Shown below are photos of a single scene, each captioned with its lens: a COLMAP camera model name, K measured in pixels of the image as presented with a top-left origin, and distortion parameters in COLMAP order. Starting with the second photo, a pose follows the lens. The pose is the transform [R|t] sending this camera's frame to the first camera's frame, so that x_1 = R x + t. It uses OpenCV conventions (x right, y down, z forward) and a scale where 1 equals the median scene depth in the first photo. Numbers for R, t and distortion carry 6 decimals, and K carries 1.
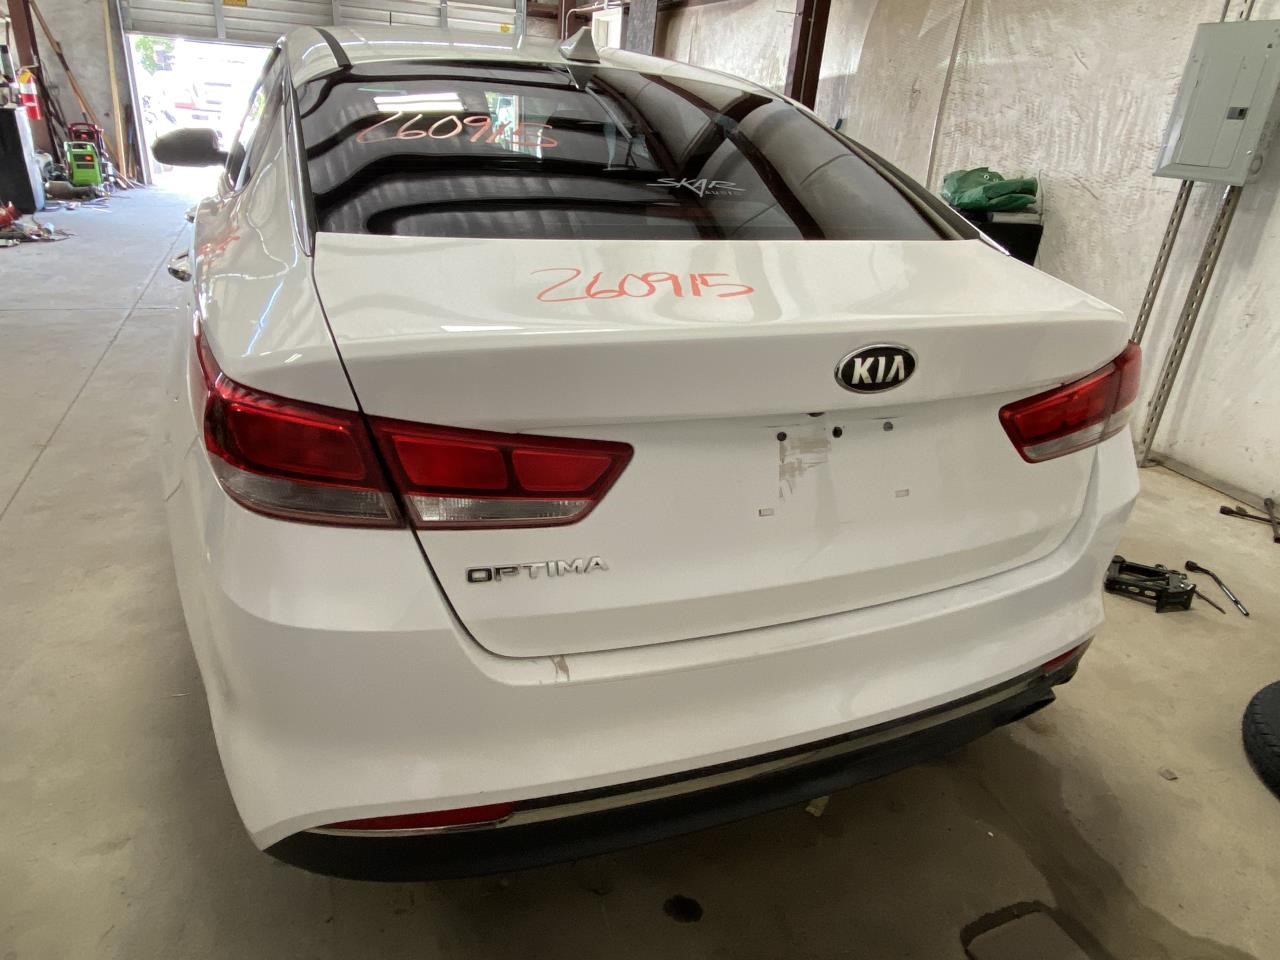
lens RADIAL K [[804.7, 0, 626.9], [0, 804.7, 488.2], [0, 0, 1]] dist [0.020878, -0.008861]
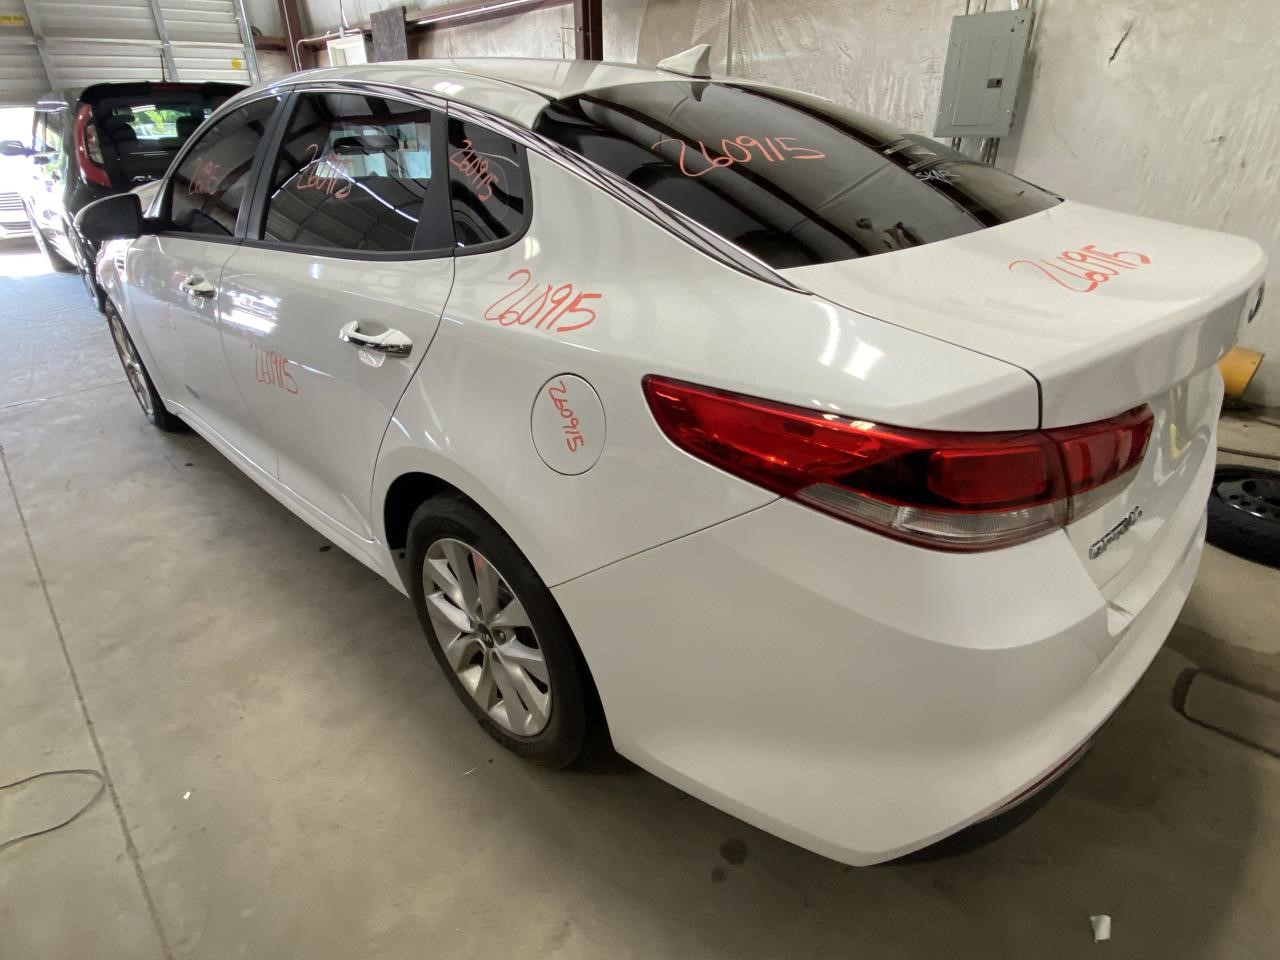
lens RADIAL K [[666.6, 0, 672.6], [0, 666.6, 487.7], [0, 0, 1]] dist [0.010261, -0.007707]
pose [[0.918641, -0.263895, 0.294037, -0.321309], [0.242852, 0.964186, 0.106620, -0.073362], [-0.311643, -0.026538, 0.949829, 0.108367]]
